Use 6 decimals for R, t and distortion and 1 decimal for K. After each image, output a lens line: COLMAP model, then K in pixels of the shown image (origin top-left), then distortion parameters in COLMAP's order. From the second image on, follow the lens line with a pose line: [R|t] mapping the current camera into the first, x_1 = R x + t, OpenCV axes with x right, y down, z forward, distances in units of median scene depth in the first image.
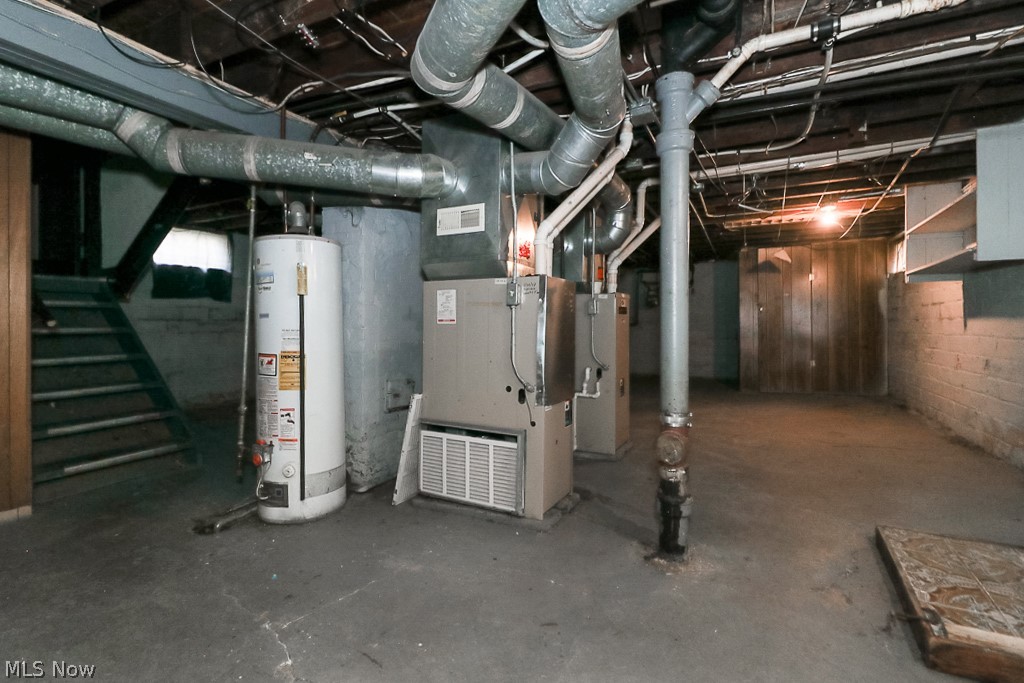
lens RADIAL K [[487.1, 0, 499.8], [0, 487.1, 323.2], [0, 0, 1]] dist [-0.000279, -0.000559]
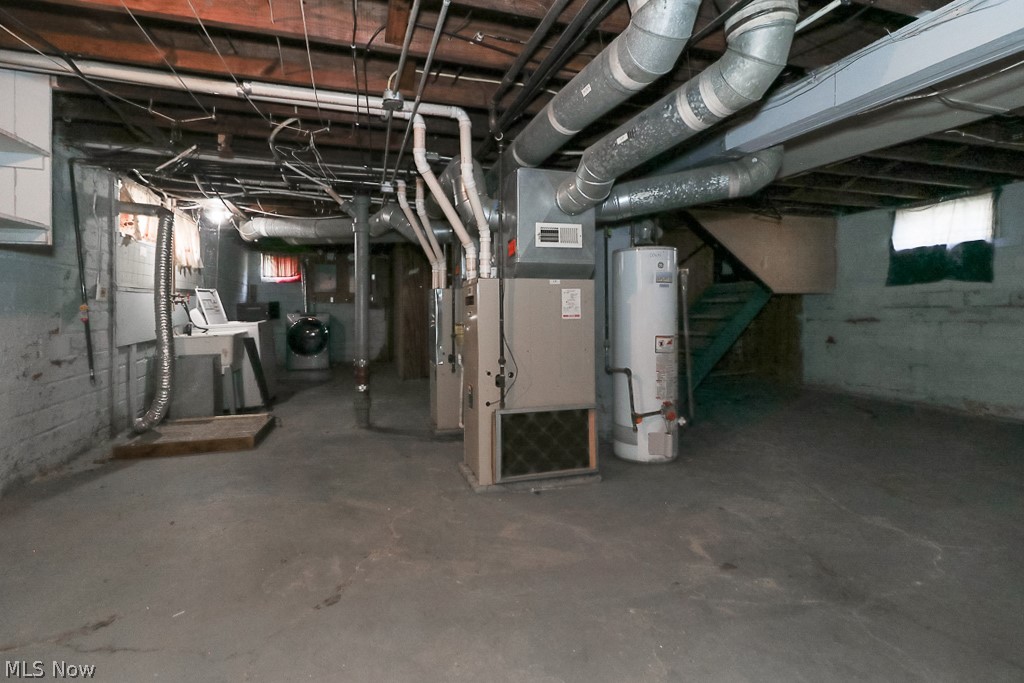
lens RADIAL K [[487.1, 0, 499.8], [0, 487.1, 323.2], [0, 0, 1]] dist [-0.000279, -0.000559]
pose [[-0.707917, 0.031267, -0.705604, 0.507507], [0.017096, 0.999485, 0.027138, -0.014384], [0.706089, 0.007148, -0.708087, 1.037539]]
